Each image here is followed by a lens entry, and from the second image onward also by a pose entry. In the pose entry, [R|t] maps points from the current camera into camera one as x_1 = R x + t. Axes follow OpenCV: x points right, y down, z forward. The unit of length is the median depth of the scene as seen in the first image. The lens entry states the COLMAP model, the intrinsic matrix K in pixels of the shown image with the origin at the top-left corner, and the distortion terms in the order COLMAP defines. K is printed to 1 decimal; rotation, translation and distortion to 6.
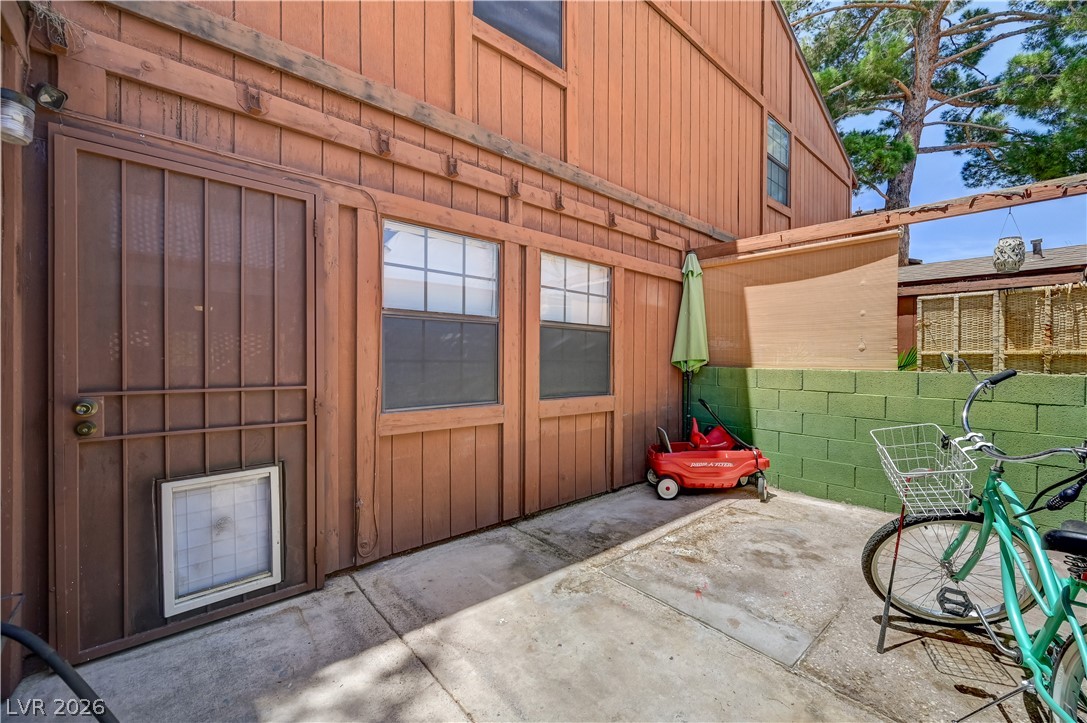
lens RADIAL K [[435.3, 0, 545.2], [0, 435.3, 364.9], [0, 0, 1]] dist [-0.000275, 0.000803]
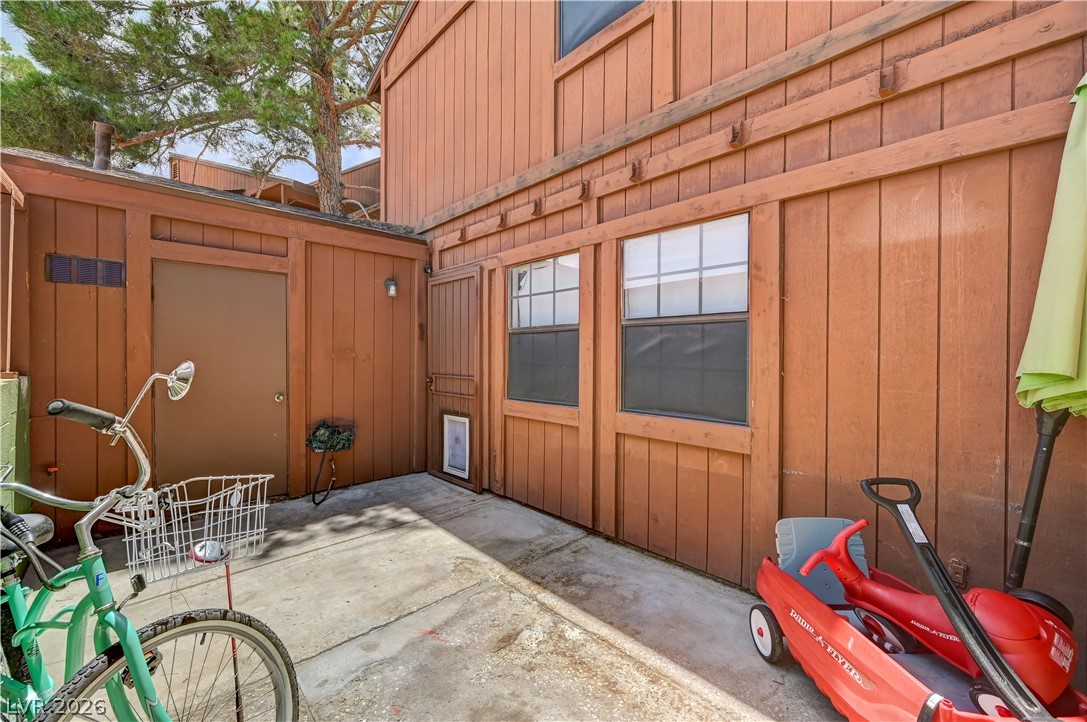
lens RADIAL K [[435.3, 0, 544.6], [0, 435.3, 357.5], [0, 0, 1]] dist [-0.000275, 0.000803]
pose [[0.035608, 0.001535, -0.999365, 0.982921], [-0.010177, 0.999948, 0.001173, -0.031088], [0.999314, 0.010128, 0.035622, 0.944855]]
